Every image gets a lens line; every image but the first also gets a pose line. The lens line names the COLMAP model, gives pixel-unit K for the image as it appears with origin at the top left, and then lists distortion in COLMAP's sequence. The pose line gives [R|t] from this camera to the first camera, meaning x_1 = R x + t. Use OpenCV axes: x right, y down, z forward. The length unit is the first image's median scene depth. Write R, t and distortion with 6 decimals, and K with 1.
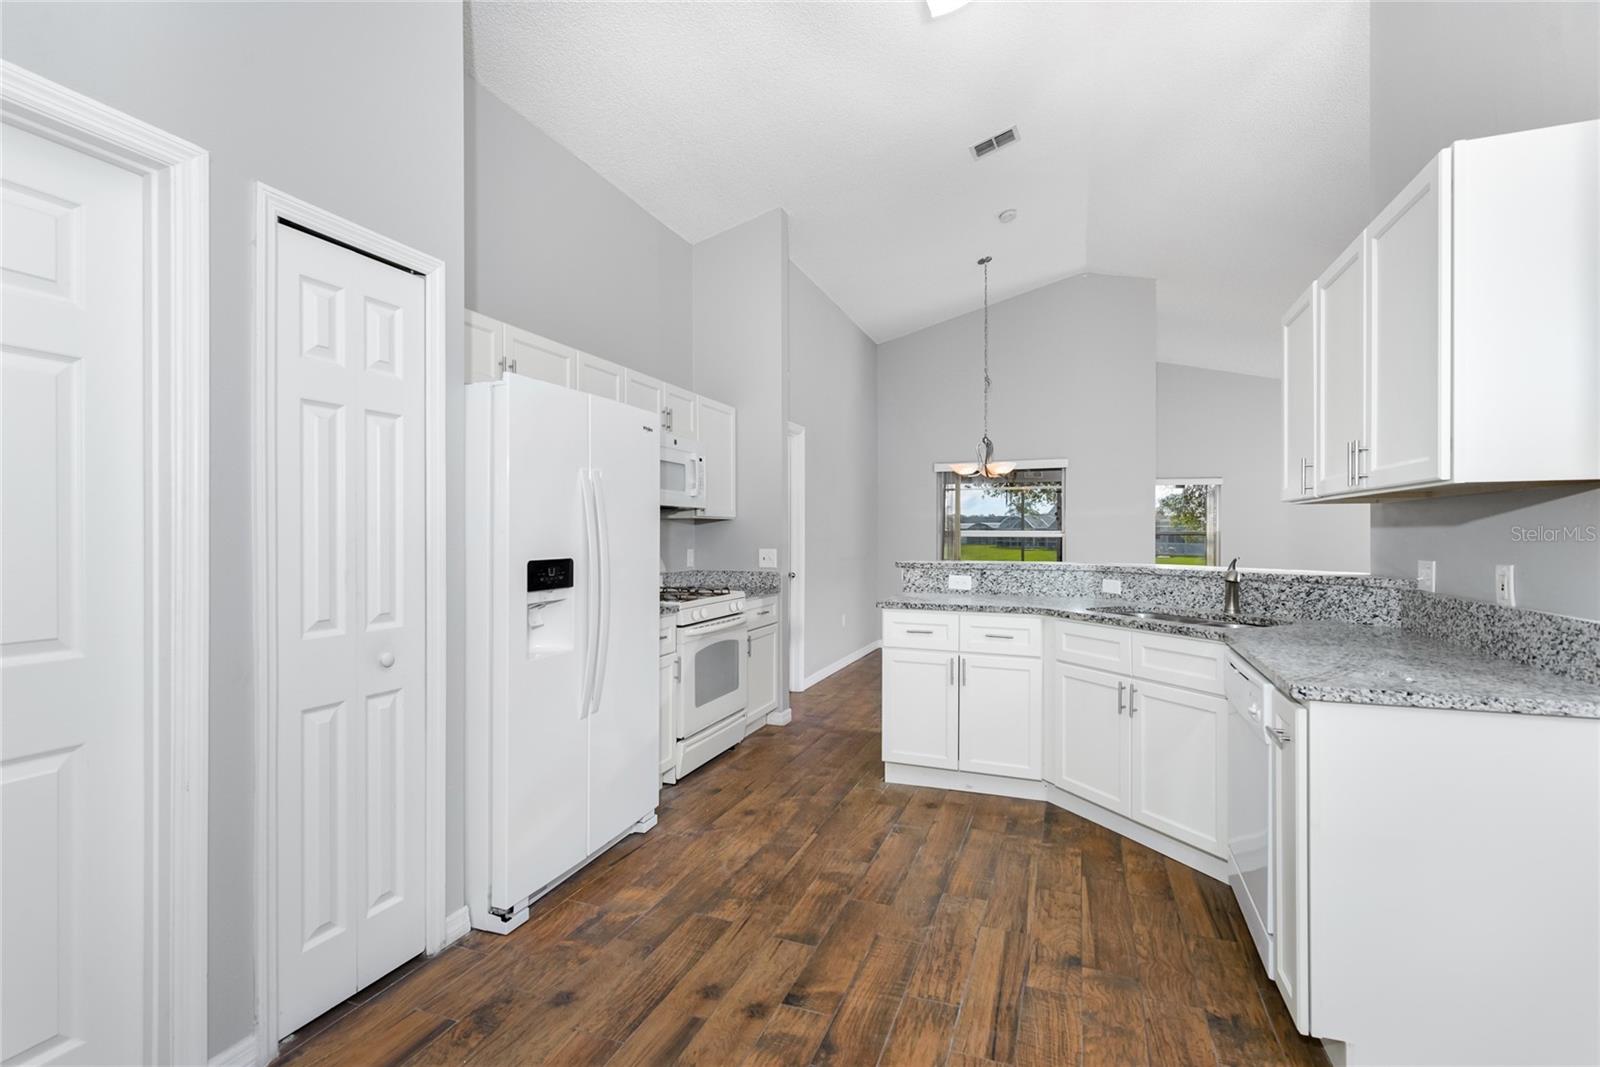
lens RADIAL K [[716.8, 0, 800.0], [0, 716.8, 533.5], [0, 0, 1]] dist [0.015460, -0.000114]
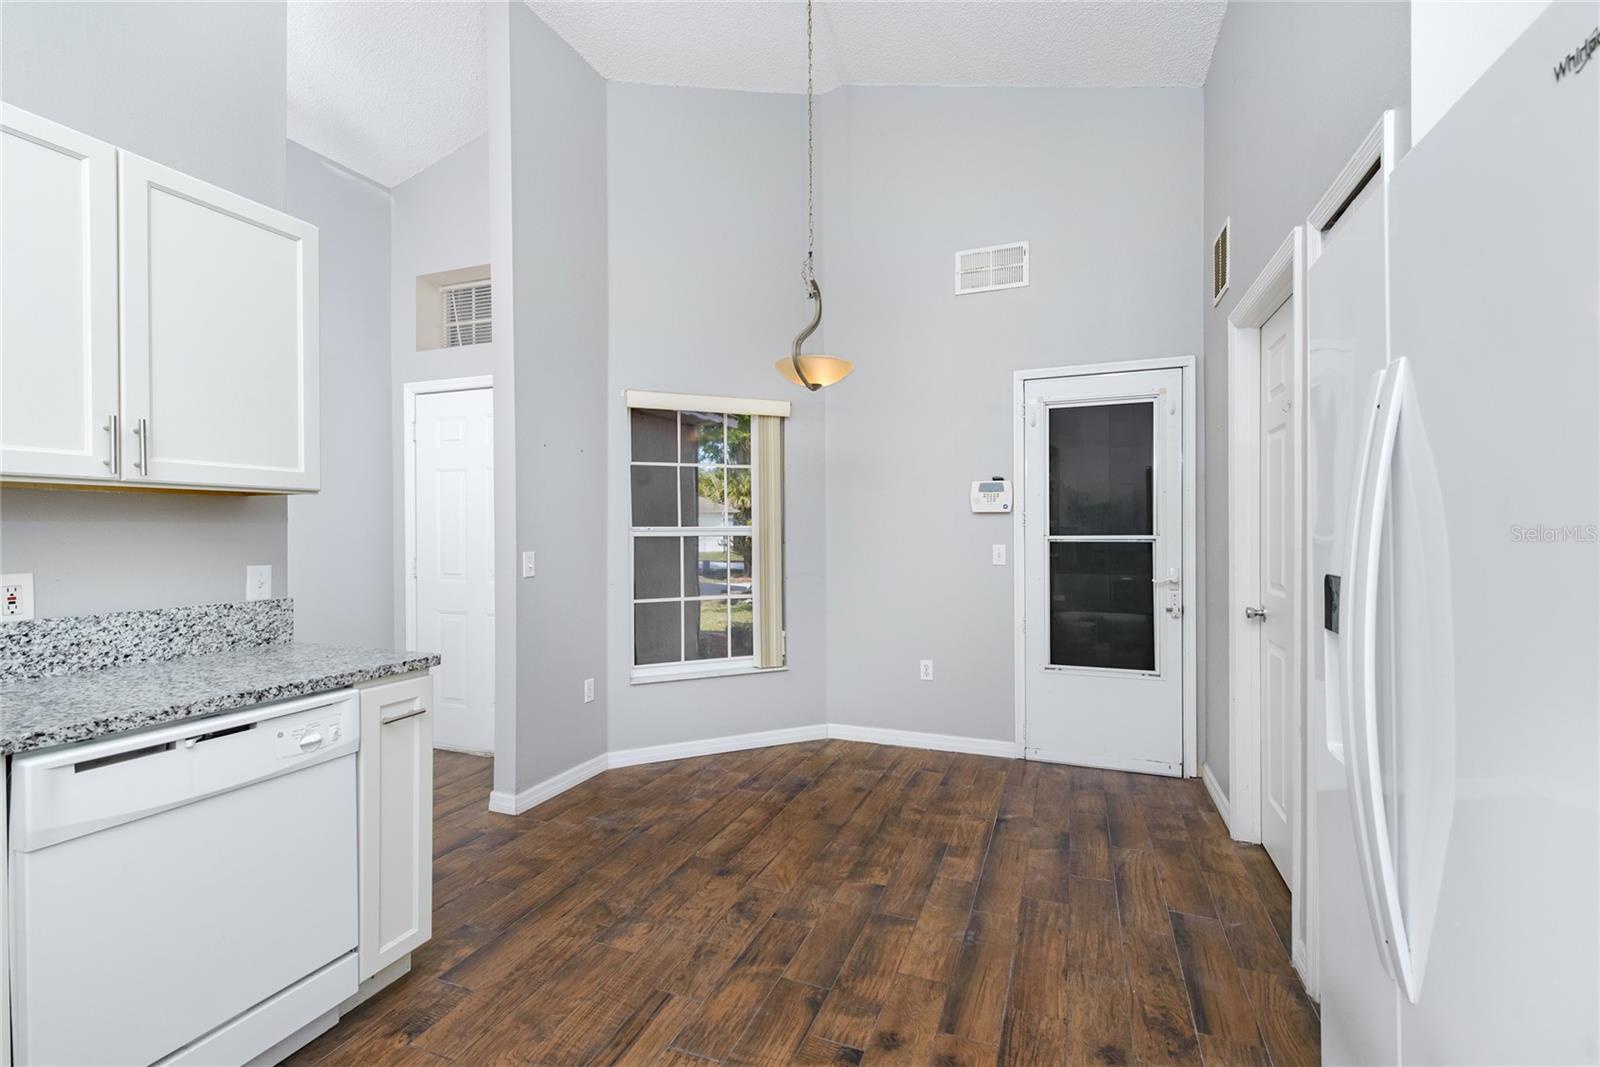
lens RADIAL K [[734.7, 0, 800.0], [0, 734.7, 533.5], [0, 0, 1]] dist [-0.001376, -0.000345]
pose [[-0.999953, 0.008254, 0.004995, 0.044881], [0.008281, 0.999951, 0.005480, -0.000589], [-0.004950, 0.005521, -0.999973, 1.941048]]
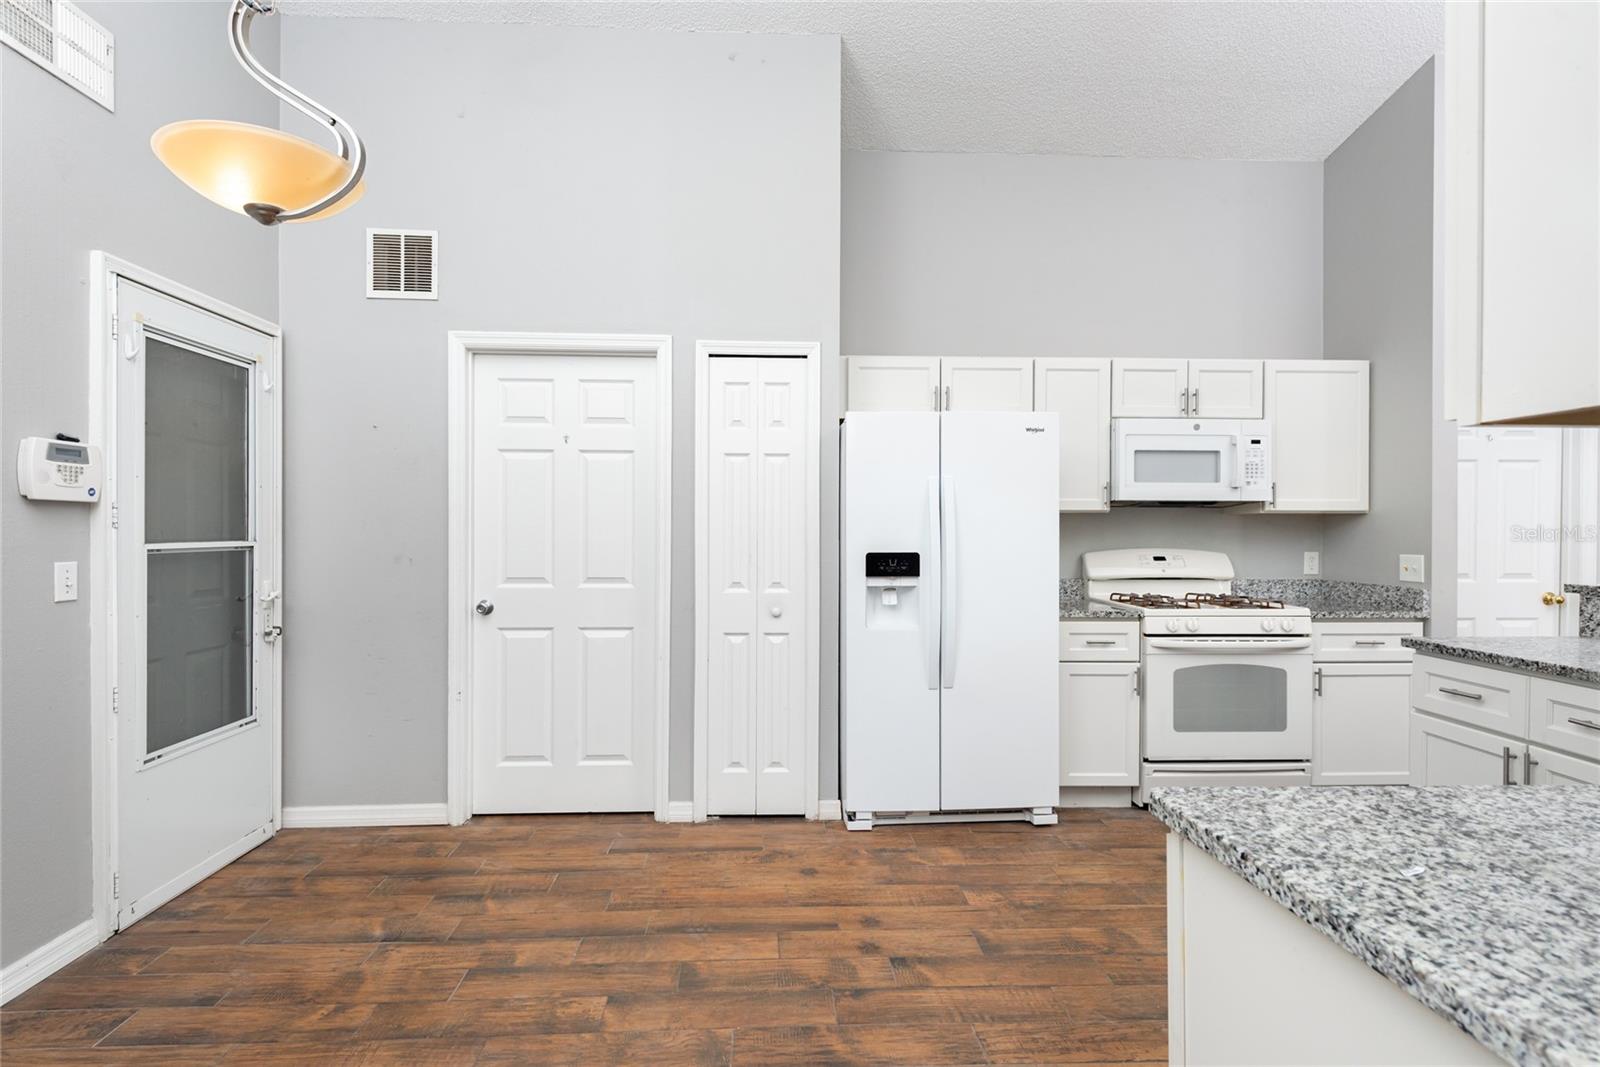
lens RADIAL K [[744.2, 0, 800.0], [0, 744.2, 533.5], [0, 0, 1]] dist [0.011387, -0.000014]
pose [[0.418185, 0.008223, -0.908325, 0.966740], [-0.003315, 0.999966, 0.007527, -0.007907], [0.908356, -0.000136, 0.418198, 0.402179]]
